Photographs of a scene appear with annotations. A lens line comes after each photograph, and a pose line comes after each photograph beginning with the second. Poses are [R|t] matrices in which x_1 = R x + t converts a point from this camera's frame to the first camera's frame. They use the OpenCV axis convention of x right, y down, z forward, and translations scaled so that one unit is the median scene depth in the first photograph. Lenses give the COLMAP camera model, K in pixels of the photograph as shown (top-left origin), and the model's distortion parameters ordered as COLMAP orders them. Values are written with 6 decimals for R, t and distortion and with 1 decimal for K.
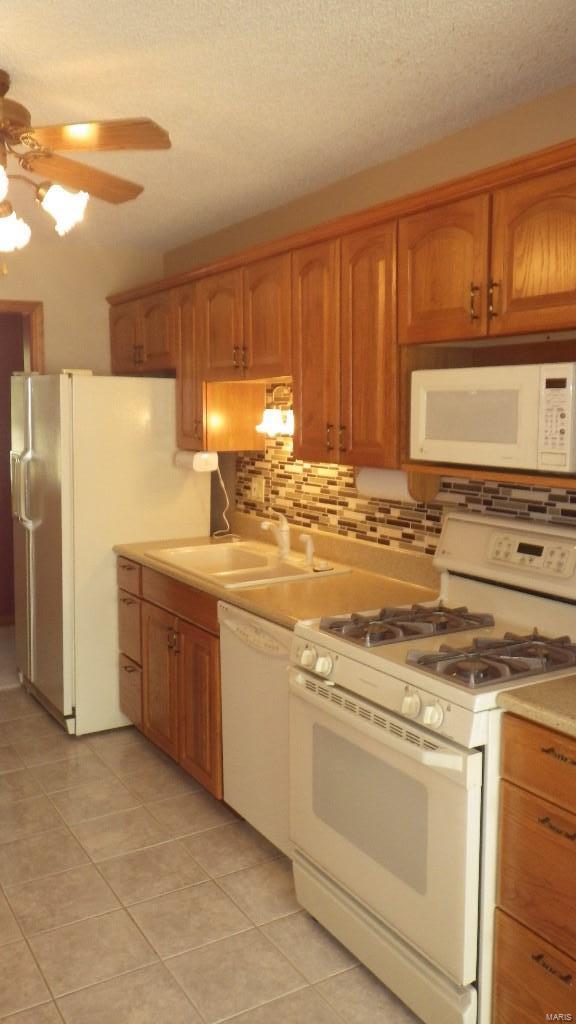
lens RADIAL K [[859.9, 0, 289.4], [0, 859.9, 508.1], [0, 0, 1]] dist [0.005506, -0.000337]
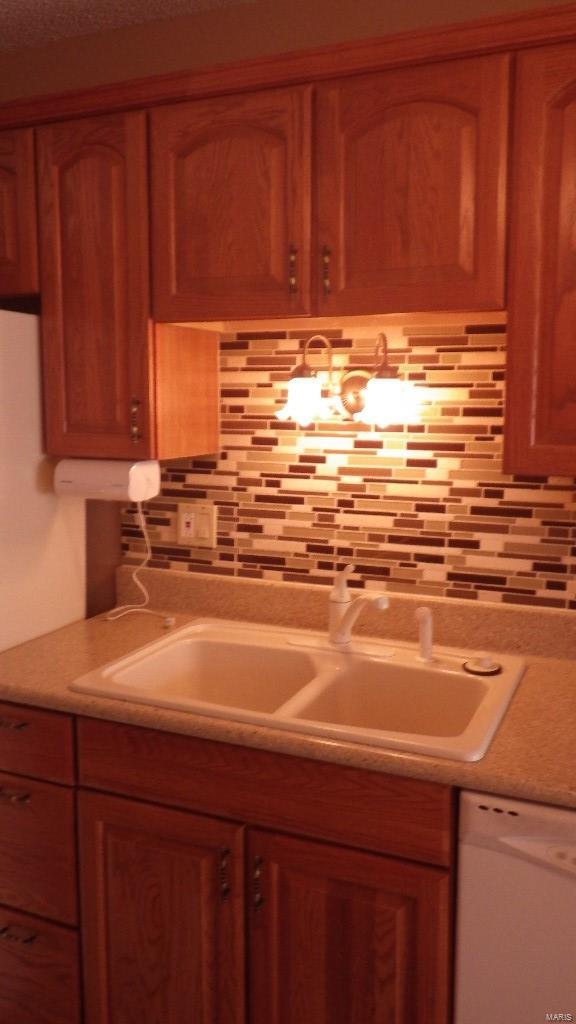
lens RADIAL K [[859.9, 0, 285.9], [0, 859.9, 514.9], [0, 0, 1]] dist [0.005506, -0.000337]
pose [[0.816564, -0.093702, 0.569599, -0.326309], [0.071409, 0.995555, 0.061405, -0.061763], [-0.572821, -0.009466, 0.819626, 0.545512]]
